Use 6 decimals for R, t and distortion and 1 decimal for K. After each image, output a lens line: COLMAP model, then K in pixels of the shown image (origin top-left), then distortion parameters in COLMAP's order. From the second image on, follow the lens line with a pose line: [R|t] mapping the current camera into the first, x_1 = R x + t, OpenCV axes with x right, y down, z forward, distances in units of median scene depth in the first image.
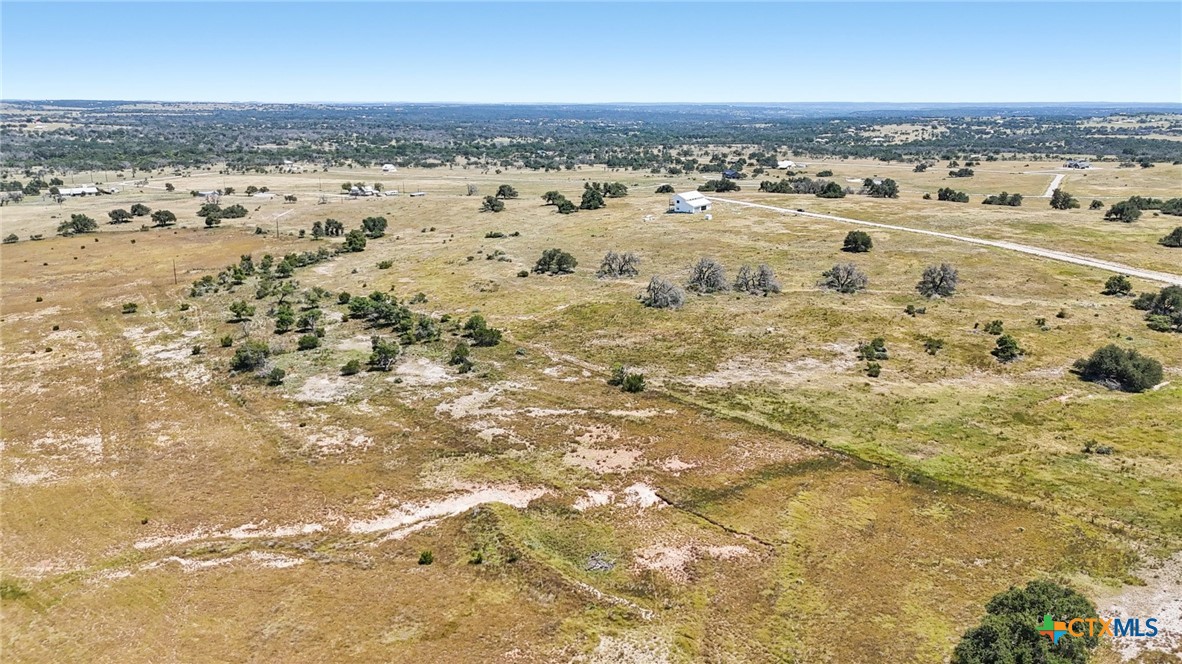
lens RADIAL K [[868.6, 0, 594.2], [0, 868.6, 329.1], [0, 0, 1]] dist [0.073464, -0.078335]
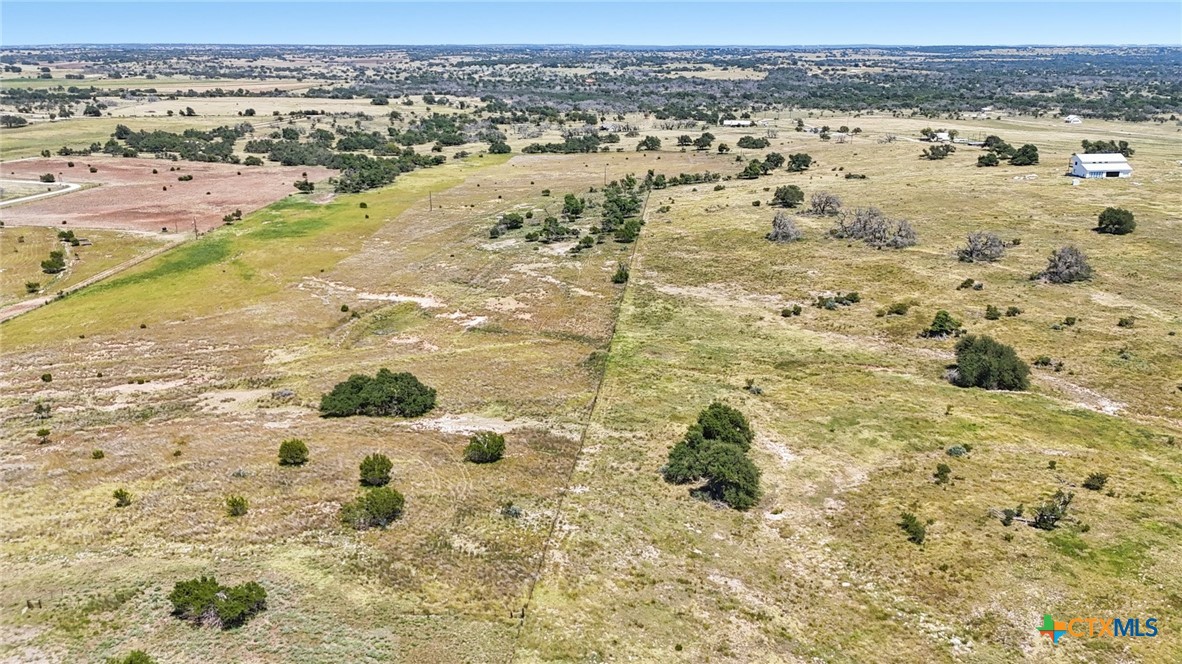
lens RADIAL K [[868.6, 0, 594.2], [0, 868.6, 329.1], [0, 0, 1]] dist [0.073464, -0.078335]
pose [[0.636726, 0.236032, -0.734077, 0.460986], [-0.193243, 0.970463, 0.144422, -0.018941], [0.746483, 0.049898, 0.663531, 0.057194]]
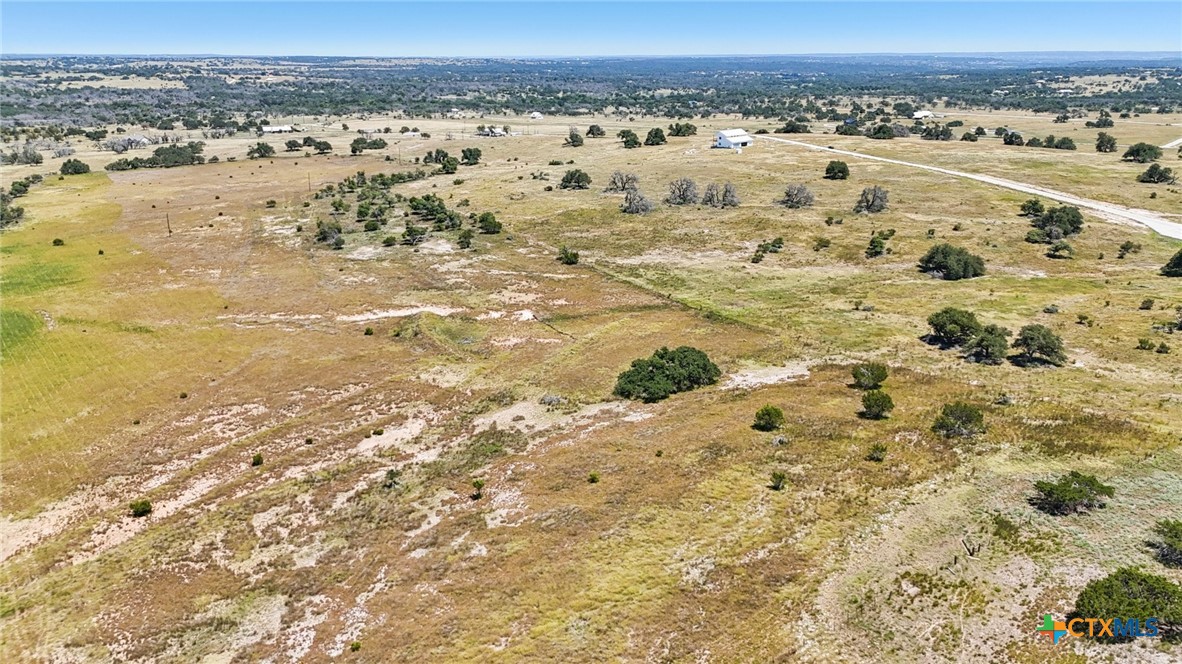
lens RADIAL K [[843.3, 0, 566.8], [0, 843.3, 335.9], [0, 0, 1]] dist [0.074849, -0.075537]
pose [[0.972378, 0.069031, -0.222969, 0.161202], [-0.054427, 0.995990, 0.070999, 0.042532], [0.226976, -0.056902, 0.972237, -0.140046]]
